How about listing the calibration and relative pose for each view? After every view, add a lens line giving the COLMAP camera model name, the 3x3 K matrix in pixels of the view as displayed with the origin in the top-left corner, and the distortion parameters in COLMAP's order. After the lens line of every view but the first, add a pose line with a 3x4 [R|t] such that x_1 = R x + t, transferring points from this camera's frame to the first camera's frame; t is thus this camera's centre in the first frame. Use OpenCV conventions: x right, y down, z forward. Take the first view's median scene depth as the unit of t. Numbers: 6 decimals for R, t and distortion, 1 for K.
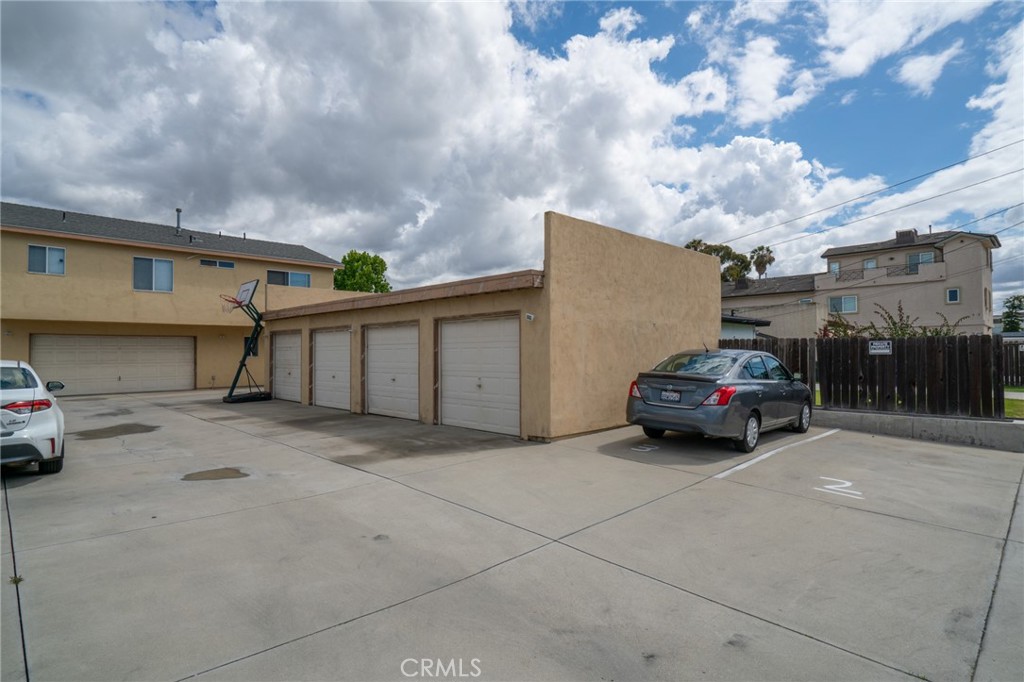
lens RADIAL K [[527.9, 0, 511.4], [0, 527.9, 341.7], [0, 0, 1]] dist [0.006026, 0.001608]
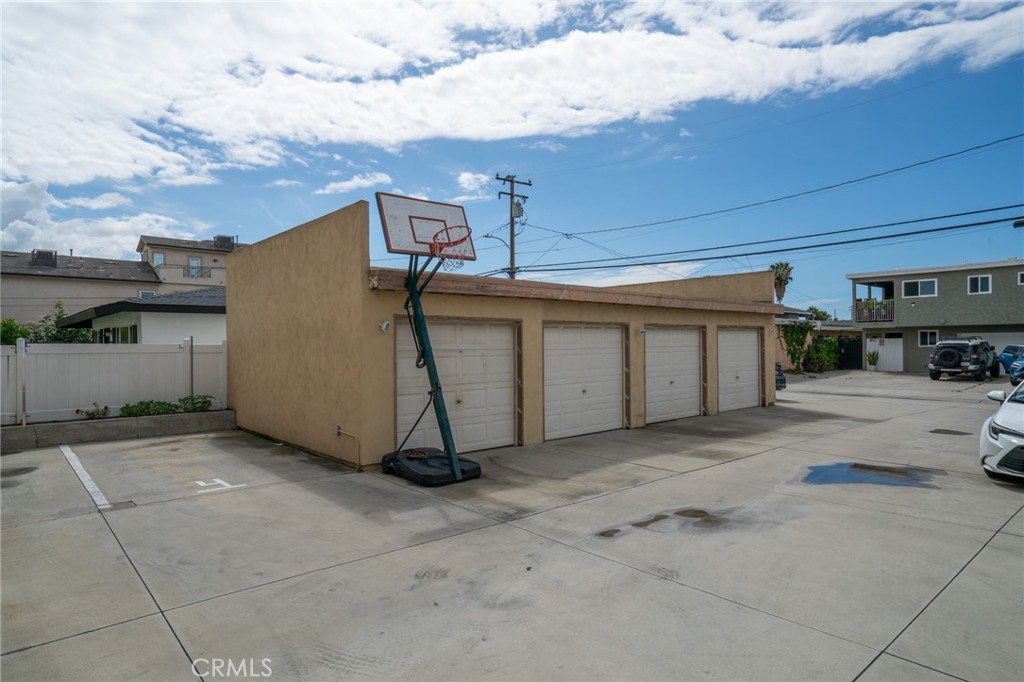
lens RADIAL K [[586.3, 0, 508.5], [0, 586.3, 342.0], [0, 0, 1]] dist [0.002269, 0.000195]
pose [[0.049604, 0.007208, 0.998743, -0.870998], [-0.013414, 0.999889, -0.006550, 0.004126], [-0.998679, -0.013072, 0.049695, 0.809283]]
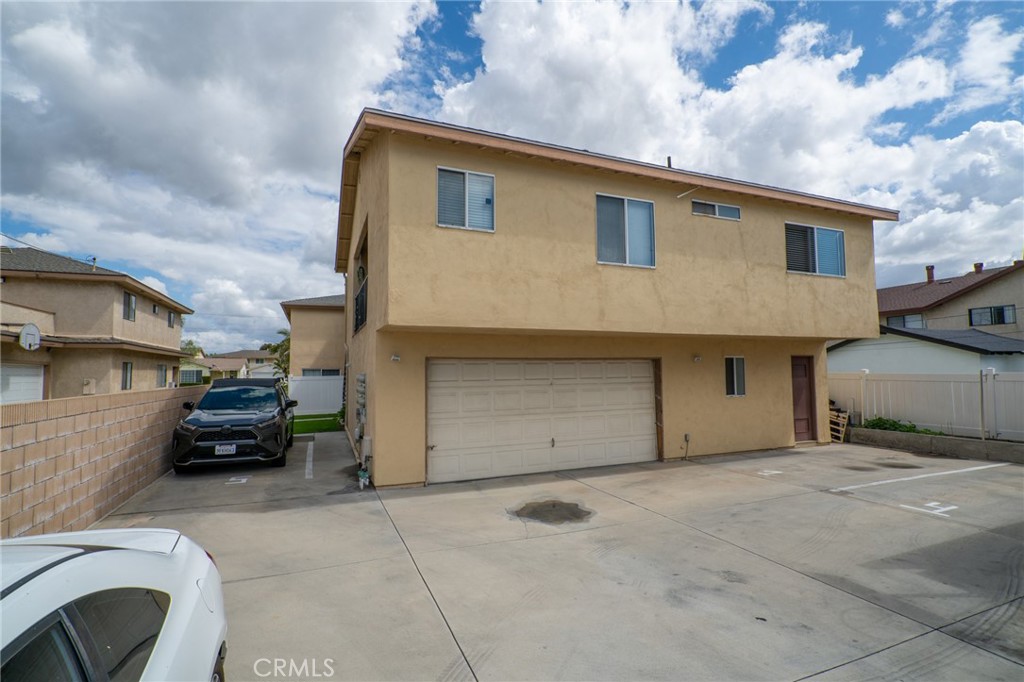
lens RADIAL K [[475.7, 0, 509.0], [0, 475.7, 341.1], [0, 0, 1]] dist [-0.003531, -0.000255]
pose [[0.930838, -0.025204, -0.364562, -0.634977], [0.009803, 0.998982, -0.044034, -0.009385], [0.365301, 0.037414, 0.930137, 0.577195]]
